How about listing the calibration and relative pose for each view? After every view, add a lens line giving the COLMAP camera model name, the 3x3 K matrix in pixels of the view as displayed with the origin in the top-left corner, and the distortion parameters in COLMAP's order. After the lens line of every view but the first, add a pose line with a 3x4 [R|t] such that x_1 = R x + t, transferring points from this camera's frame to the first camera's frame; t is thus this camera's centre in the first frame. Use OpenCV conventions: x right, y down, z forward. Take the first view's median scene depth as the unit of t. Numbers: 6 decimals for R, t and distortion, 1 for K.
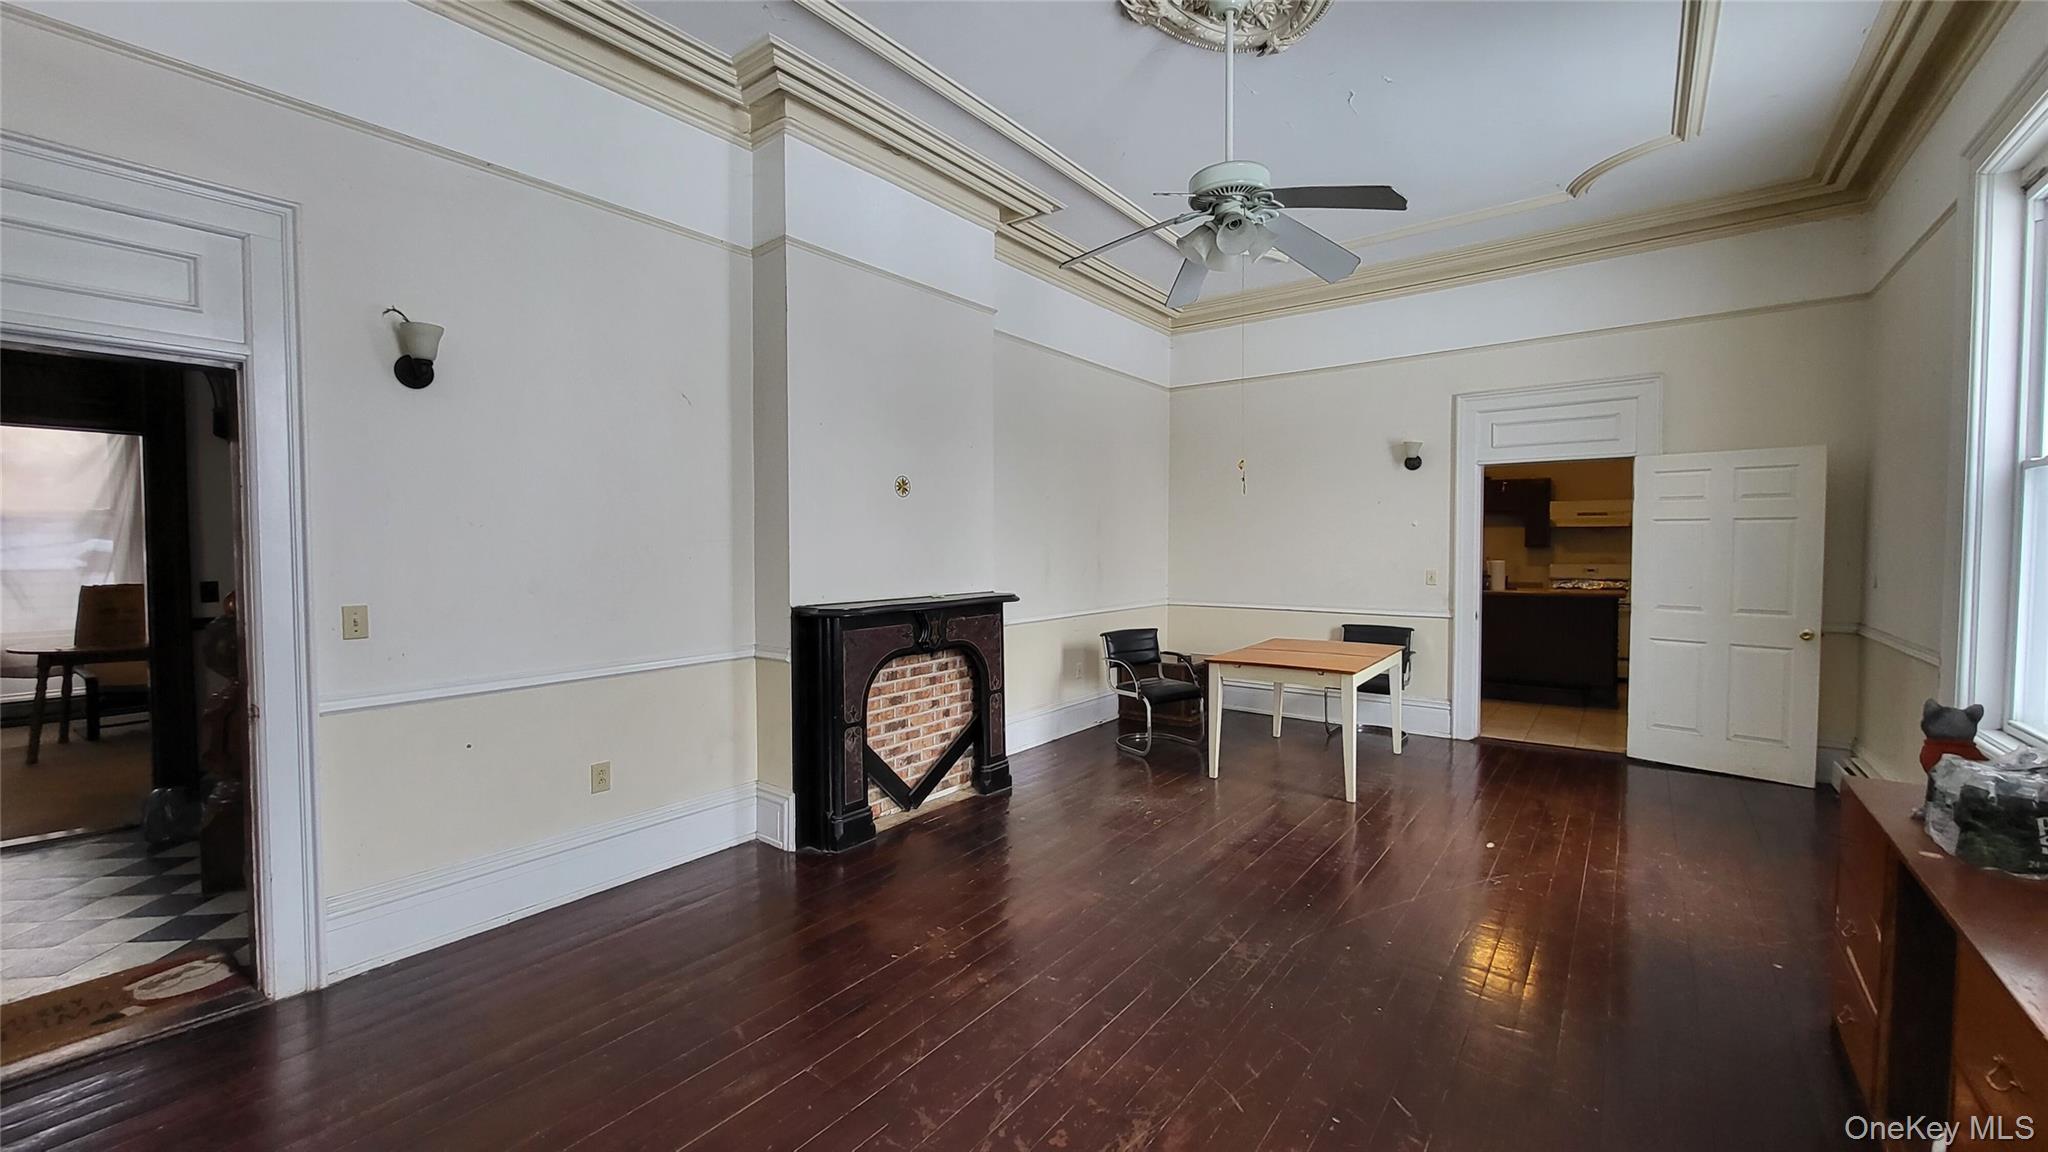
lens RADIAL K [[798.4, 0, 1009.2], [0, 798.4, 571.7], [0, 0, 1]] dist [0.004216, 0.000161]
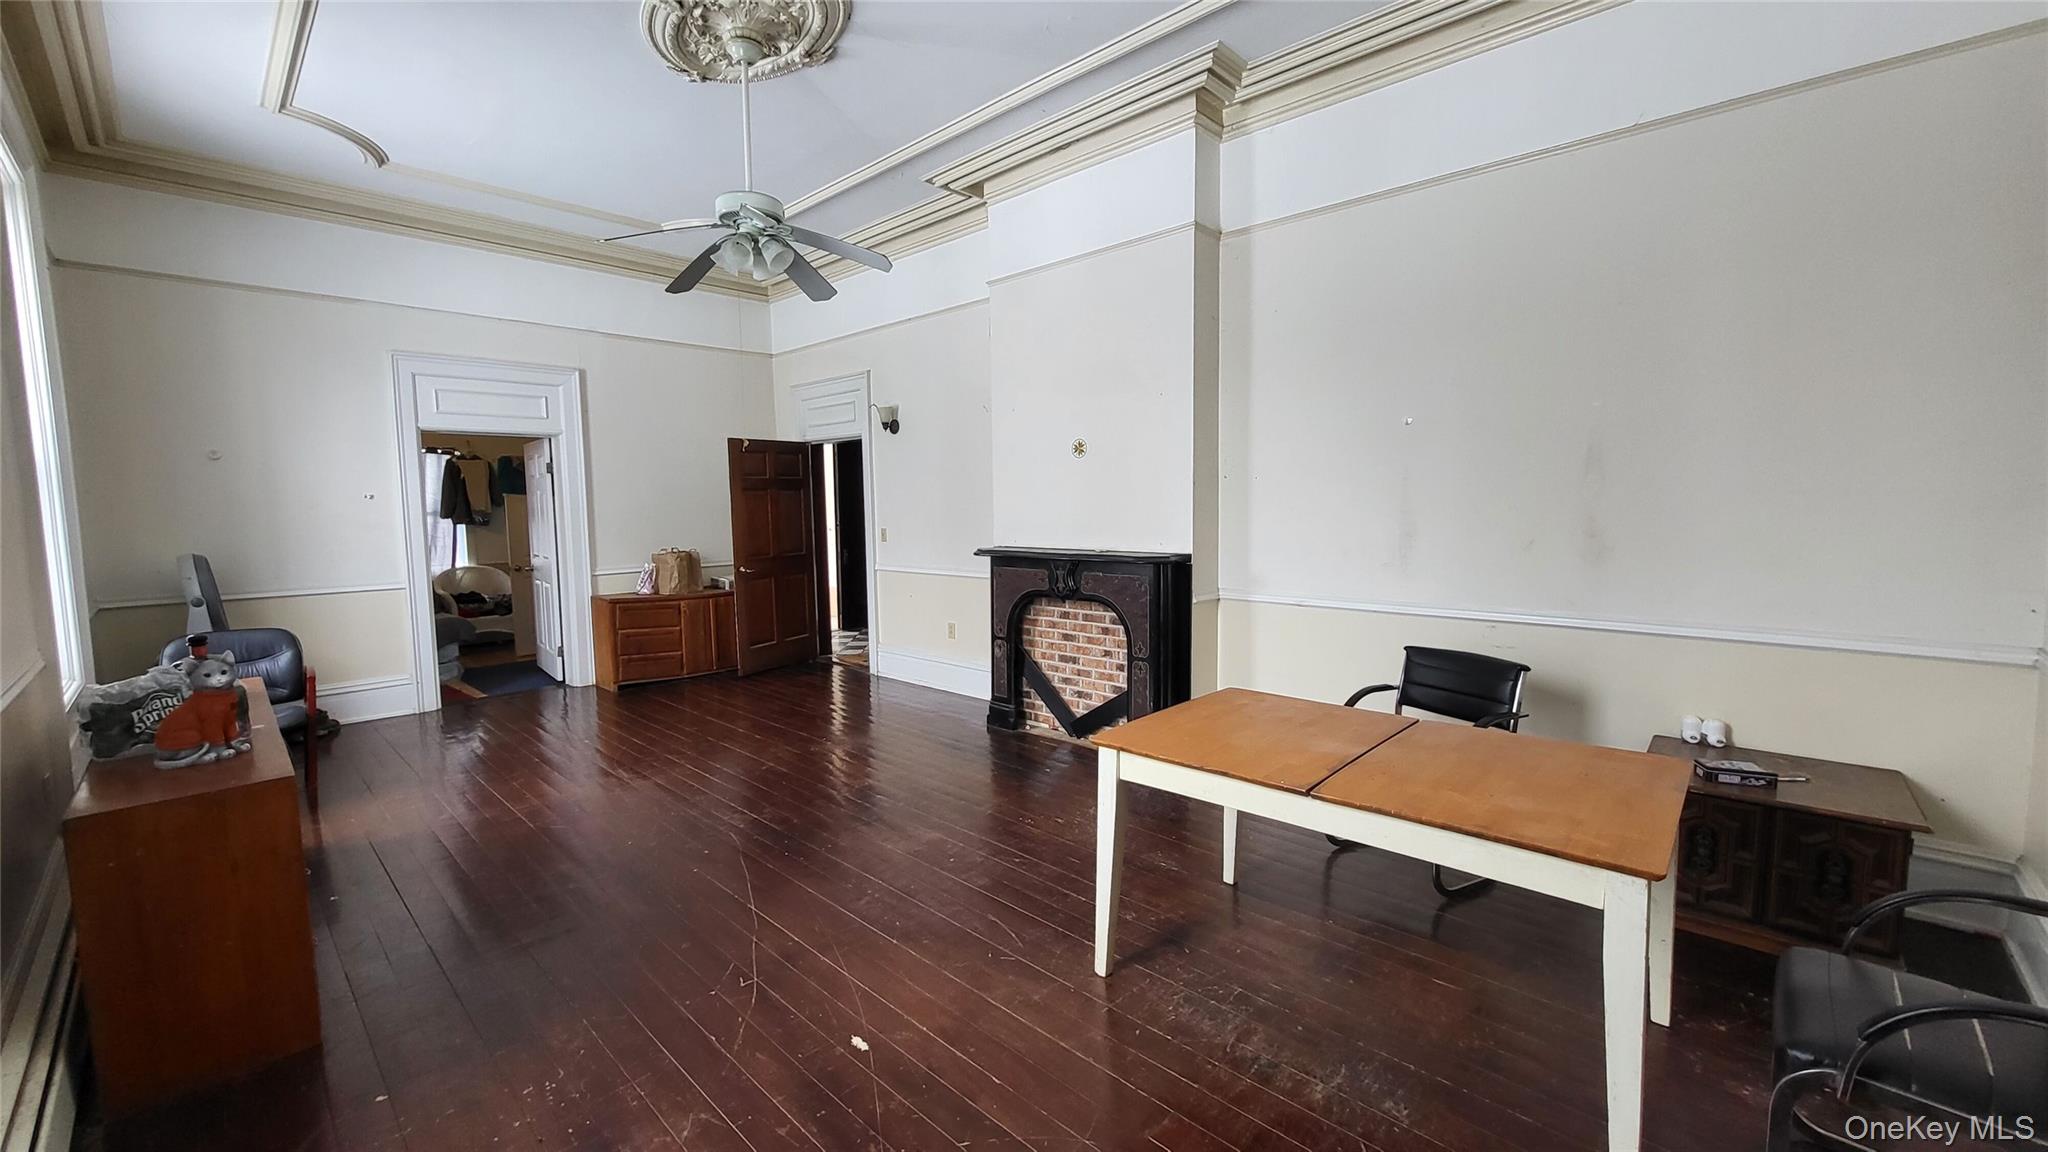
lens RADIAL K [[798.4, 0, 1010.4], [0, 798.4, 572.1], [0, 0, 1]] dist [0.004216, 0.000161]
pose [[-0.099822, 0.088565, -0.991056, 0.984156], [-0.024242, 0.995519, 0.091405, -0.034616], [0.994710, 0.033150, -0.097227, 1.013663]]
